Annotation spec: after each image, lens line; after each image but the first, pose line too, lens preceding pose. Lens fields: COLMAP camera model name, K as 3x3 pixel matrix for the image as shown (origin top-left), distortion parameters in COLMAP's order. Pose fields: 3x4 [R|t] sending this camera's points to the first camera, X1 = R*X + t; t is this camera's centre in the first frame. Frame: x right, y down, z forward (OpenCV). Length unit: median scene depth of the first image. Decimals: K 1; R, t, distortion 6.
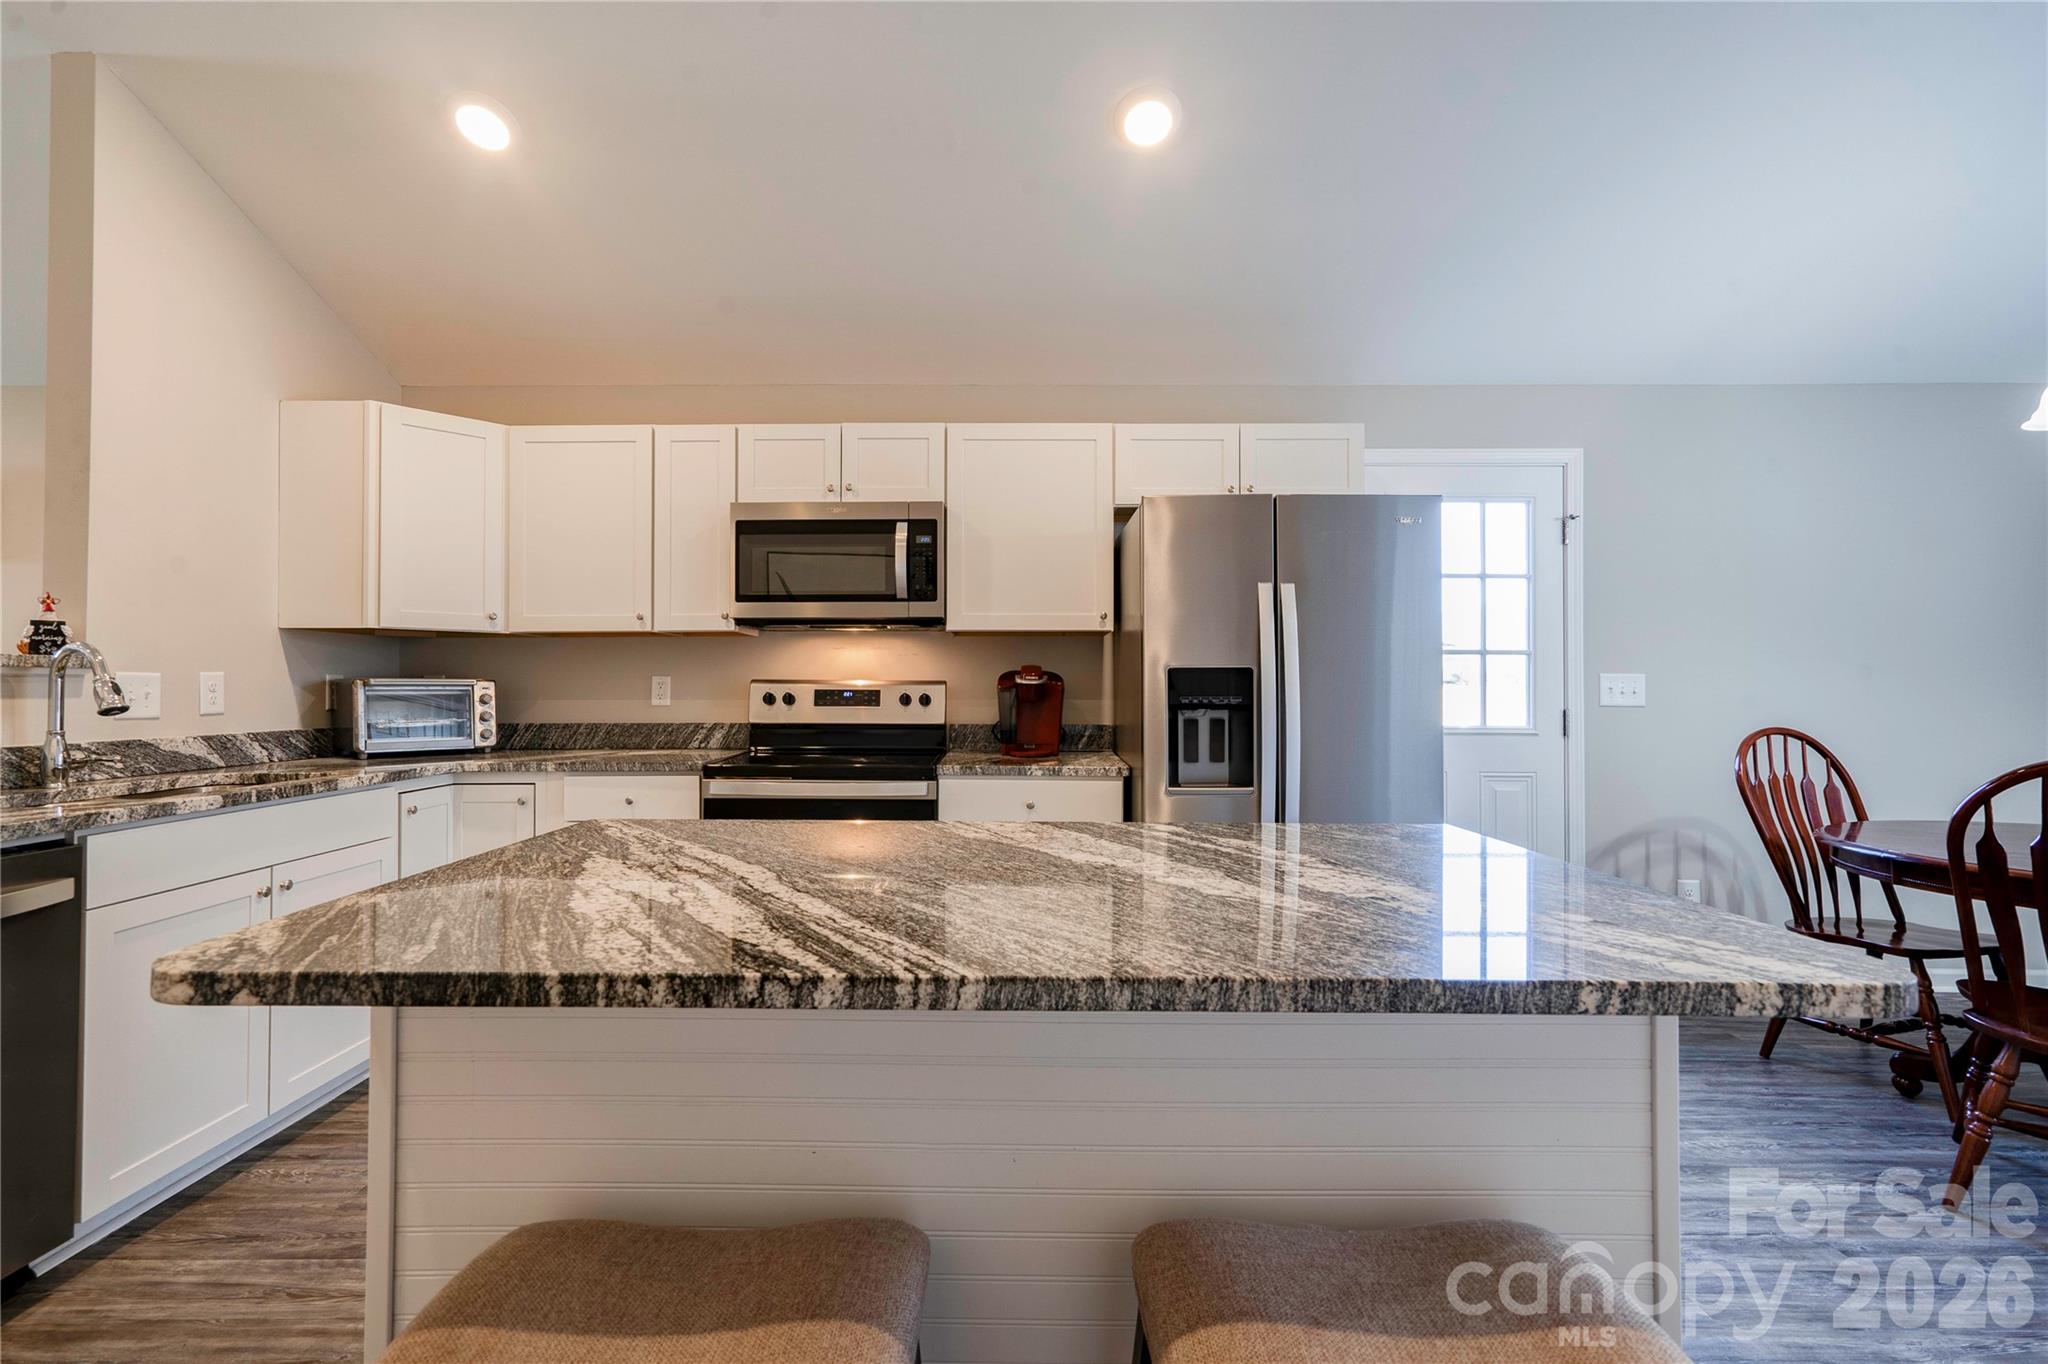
lens RADIAL K [[937.7, 0, 1008.6], [0, 937.7, 678.7], [0, 0, 1]] dist [-0.002764, 0.013544]
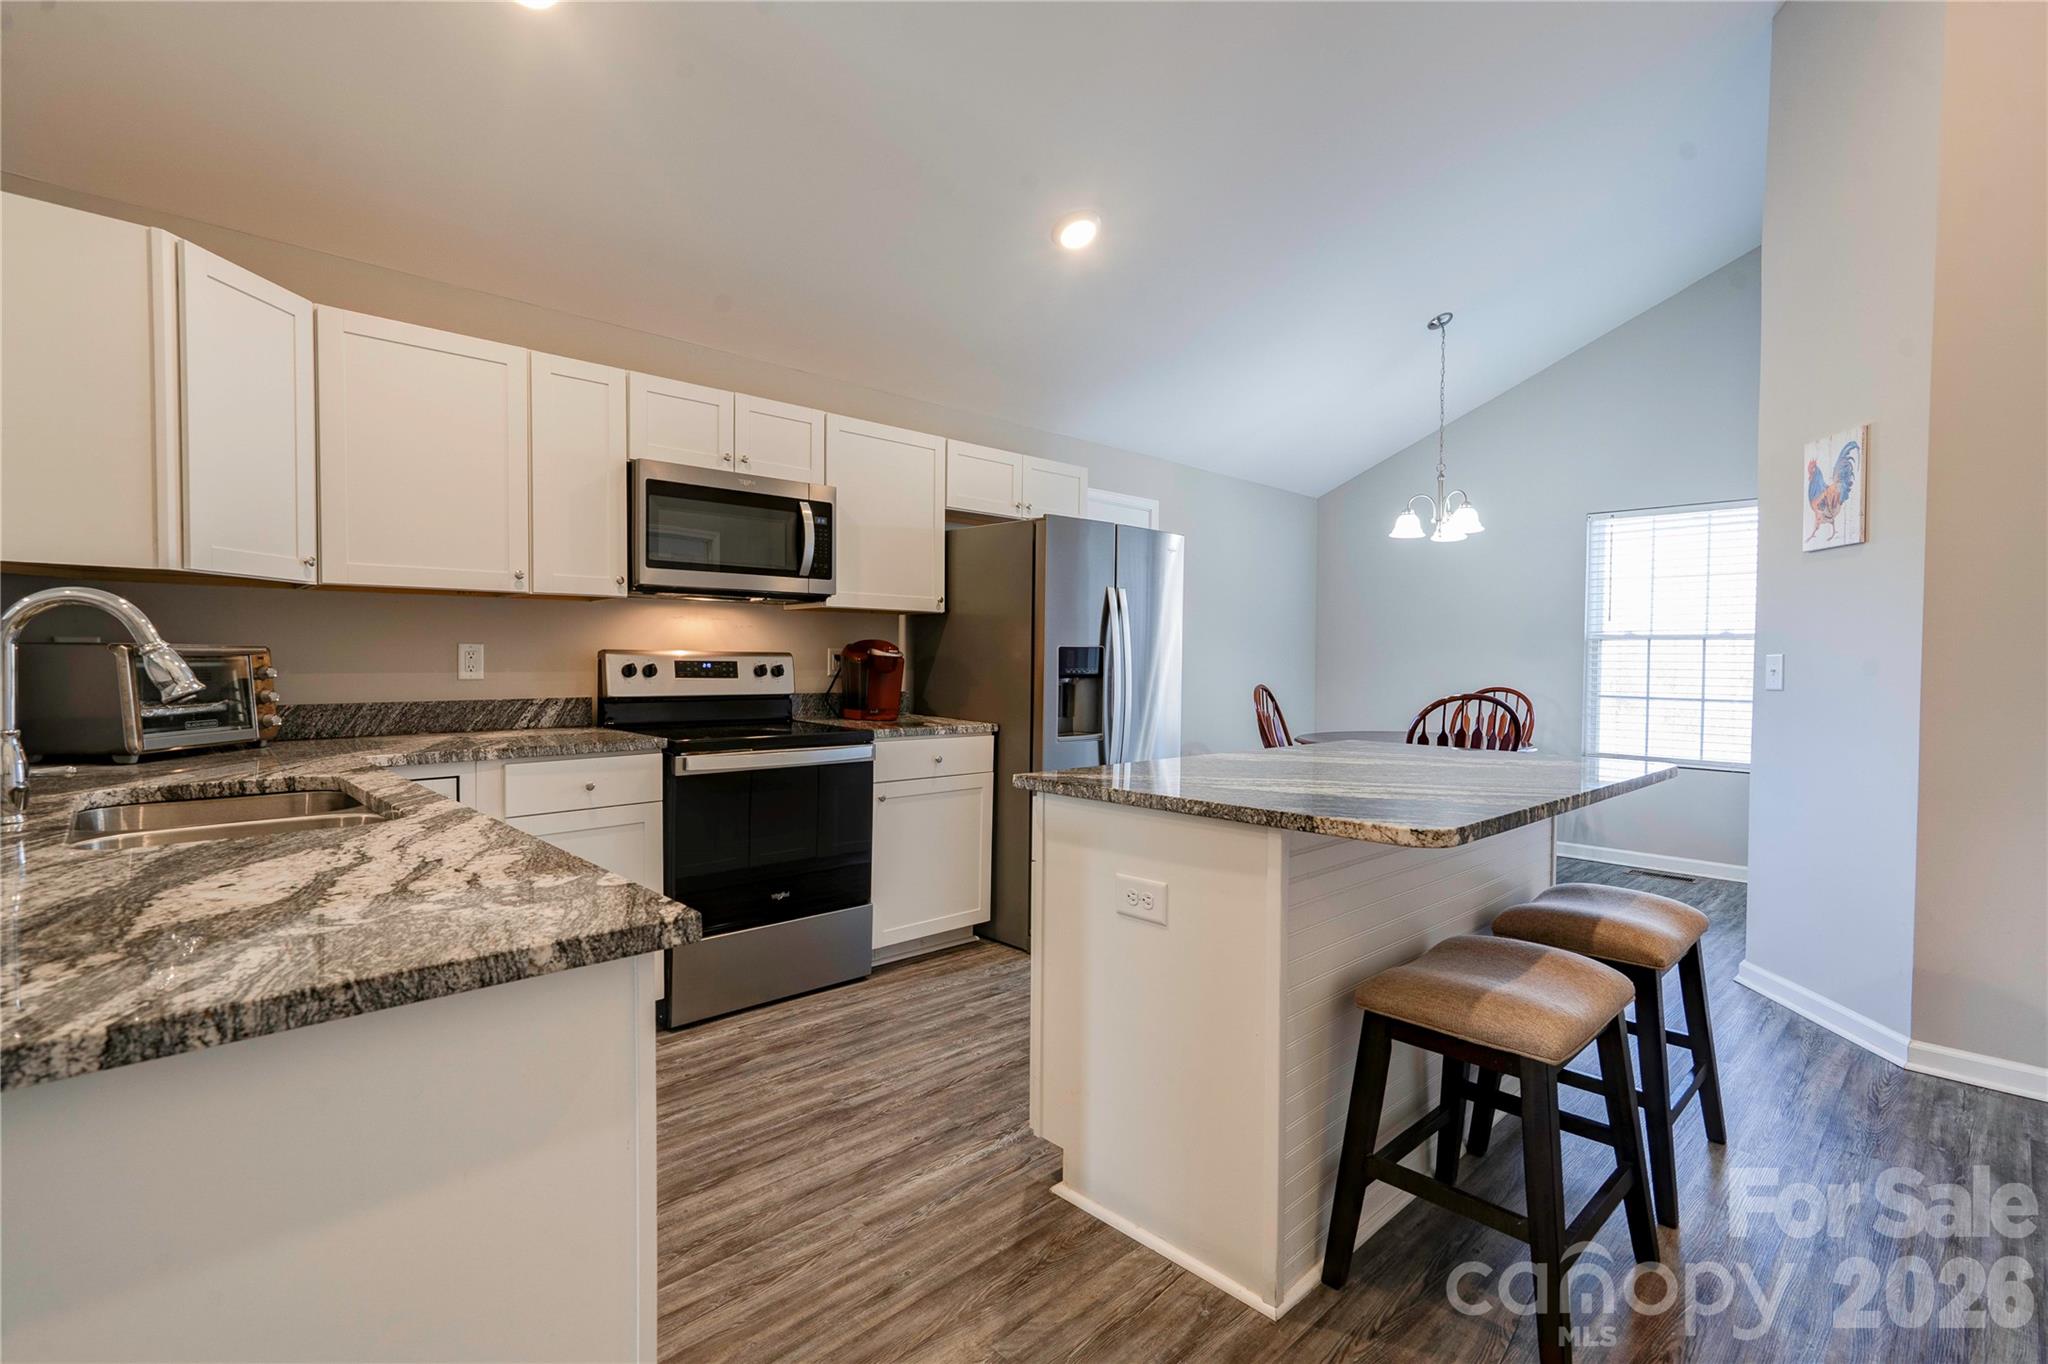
lens RADIAL K [[944.2, 0, 1010.1], [0, 944.2, 678.6], [0, 0, 1]] dist [-0.002977, 0.013538]
pose [[0.718102, -0.010507, 0.695858, -0.668161], [-0.014924, 0.999424, 0.030493, -0.004896], [-0.695777, -0.032282, 0.717532, 0.073347]]
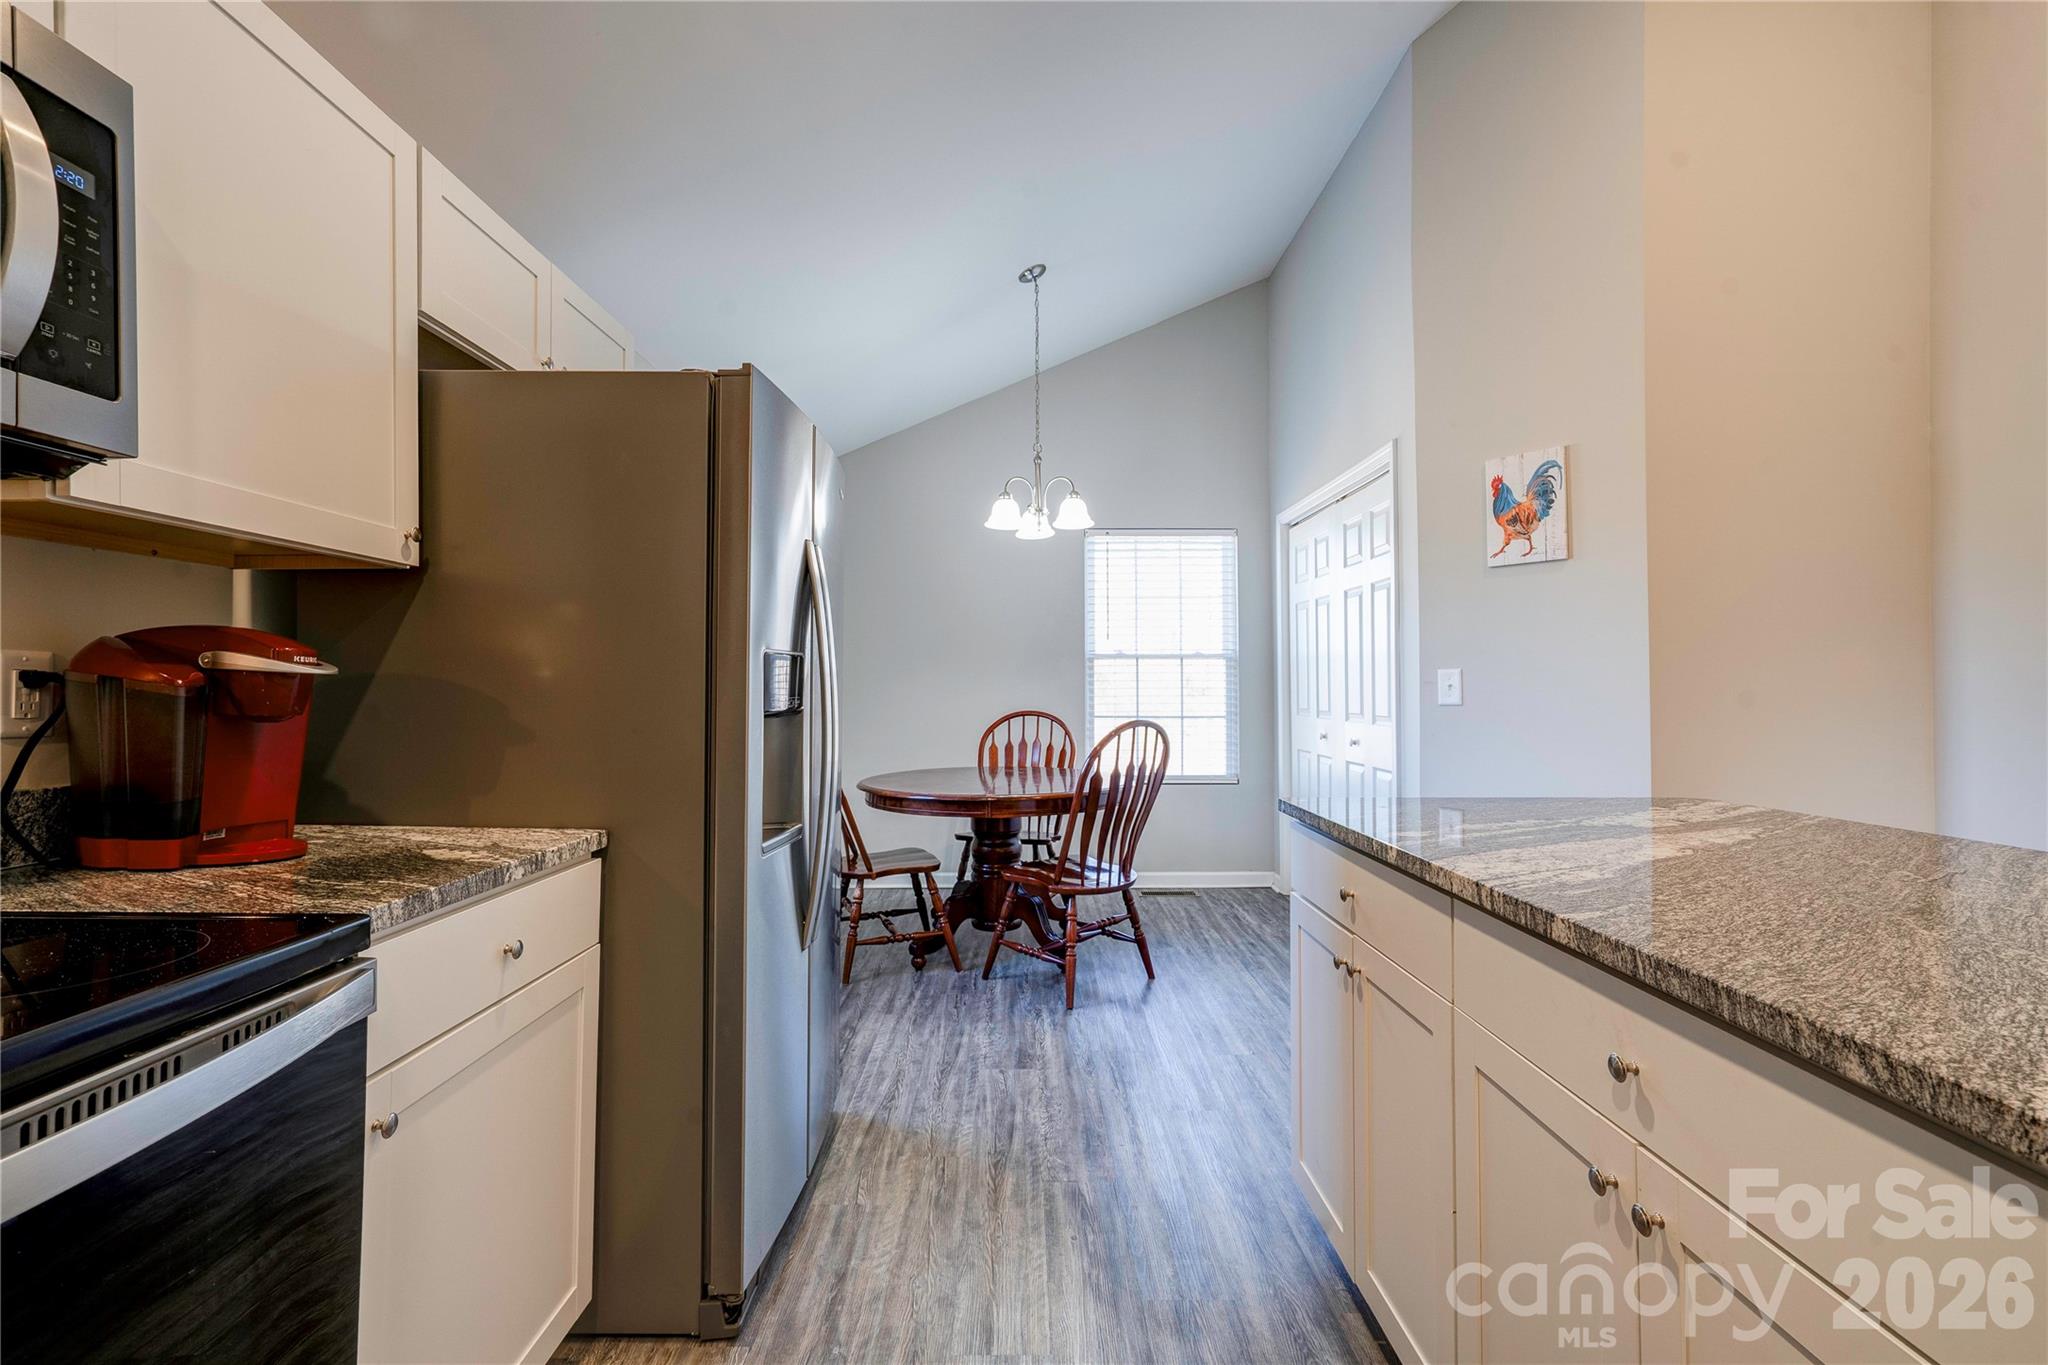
lens RADIAL K [[935.2, 0, 1015.4], [0, 935.2, 670.7], [0, 0, 1]] dist [0.000572, 0.000472]
pose [[-0.003176, 0.015844, 0.999869, -0.376443], [-0.006242, 0.999855, -0.015864, 0.008558], [-0.999975, -0.006291, -0.003076, 0.687199]]
